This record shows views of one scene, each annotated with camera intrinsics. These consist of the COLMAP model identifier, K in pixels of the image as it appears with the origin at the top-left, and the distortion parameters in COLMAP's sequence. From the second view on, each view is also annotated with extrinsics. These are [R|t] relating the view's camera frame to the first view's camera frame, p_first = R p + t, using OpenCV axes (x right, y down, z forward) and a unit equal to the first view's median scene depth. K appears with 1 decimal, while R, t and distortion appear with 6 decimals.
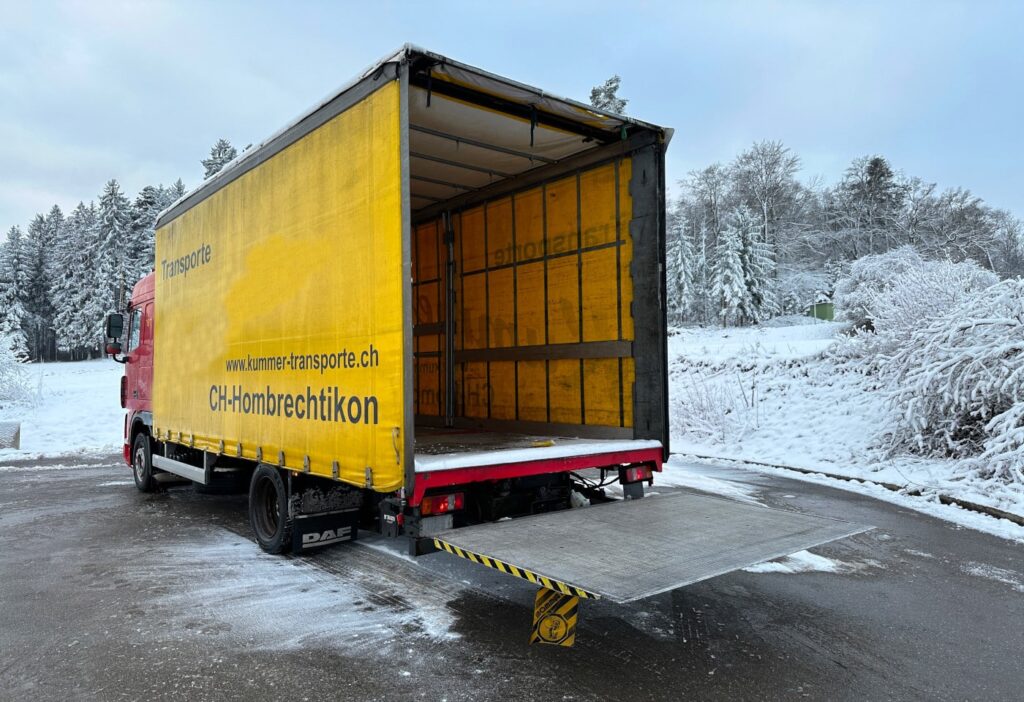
lens RADIAL K [[730.9, 0, 510.5], [0, 730.9, 349.3], [0, 0, 1]] dist [0.006320, 0.000575]
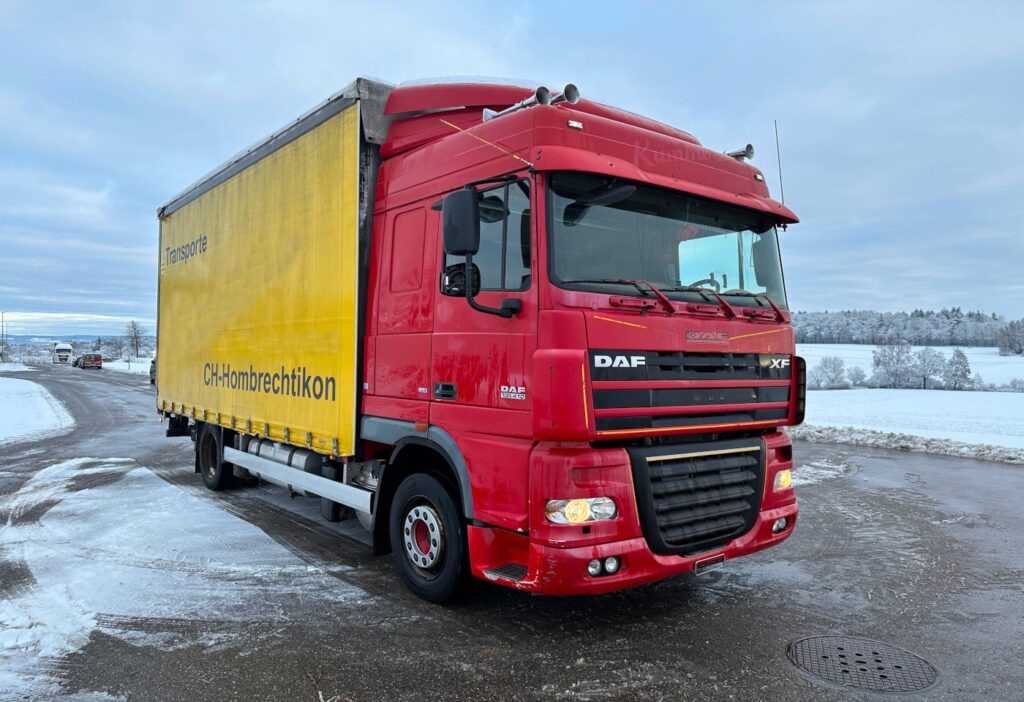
lens RADIAL K [[730.9, 0, 513.2], [0, 730.9, 352.9], [0, 0, 1]] dist [0.006320, 0.000575]
pose [[0.999475, 0.027747, -0.016734, 0.101778], [-0.027339, 0.999334, 0.024151, -0.007909], [0.017393, -0.023680, 0.999568, -0.138523]]
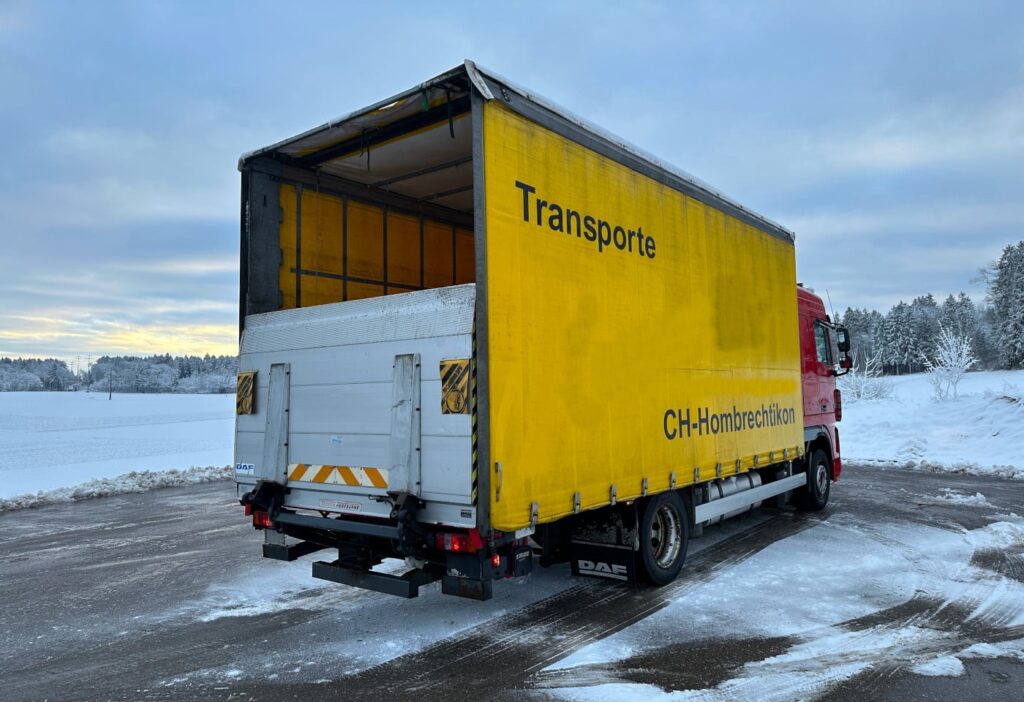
lens RADIAL K [[730.9, 0, 512.2], [0, 730.9, 349.2], [0, 0, 1]] dist [0.006320, 0.000575]
pose [[-0.210732, 0.078462, 0.974390, -1.519819], [-0.011101, 0.996517, -0.082644, 0.065936], [-0.977481, -0.028233, -0.209127, 1.731721]]
